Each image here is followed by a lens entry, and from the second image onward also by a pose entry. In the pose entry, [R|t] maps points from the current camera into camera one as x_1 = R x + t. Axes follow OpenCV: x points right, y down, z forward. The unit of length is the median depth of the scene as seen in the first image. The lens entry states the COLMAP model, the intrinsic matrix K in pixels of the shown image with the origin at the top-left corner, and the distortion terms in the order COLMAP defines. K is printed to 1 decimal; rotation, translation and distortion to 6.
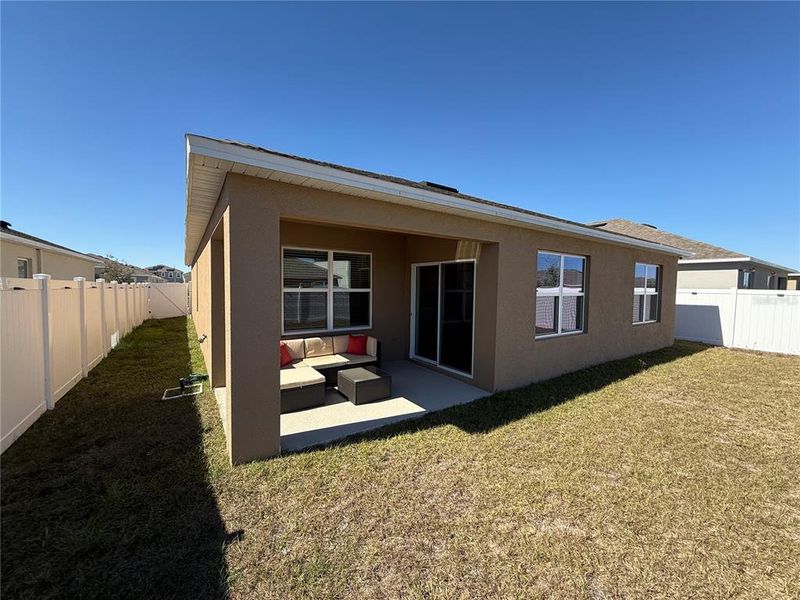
lens RADIAL K [[317.5, 0, 396.4], [0, 317.5, 300.6], [0, 0, 1]] dist [-0.001016, 0.000473]
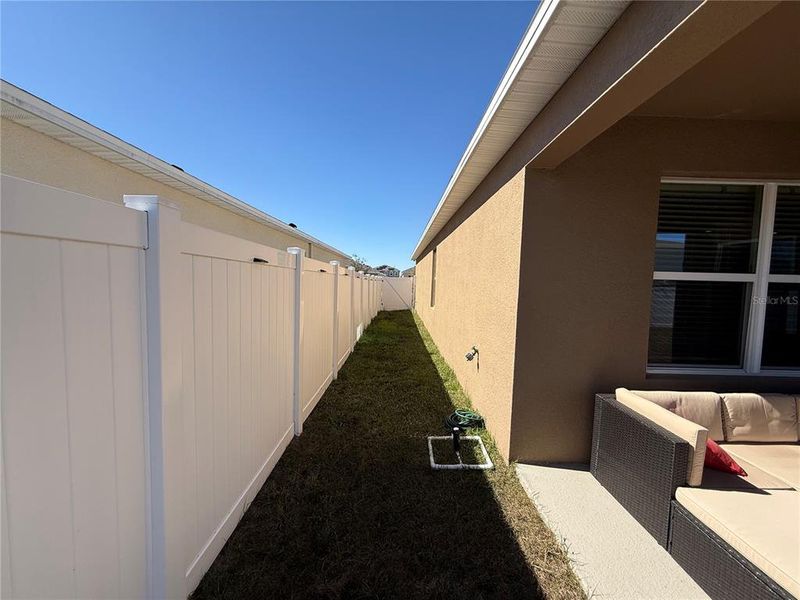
lens RADIAL K [[317.5, 0, 396.4], [0, 317.5, 300.6], [0, 0, 1]] dist [-0.001016, 0.000473]
pose [[0.827065, 0.045249, -0.560282, -0.368455], [-0.042748, 0.998931, 0.017571, 0.009859], [0.560478, 0.009418, 0.828116, 0.376721]]
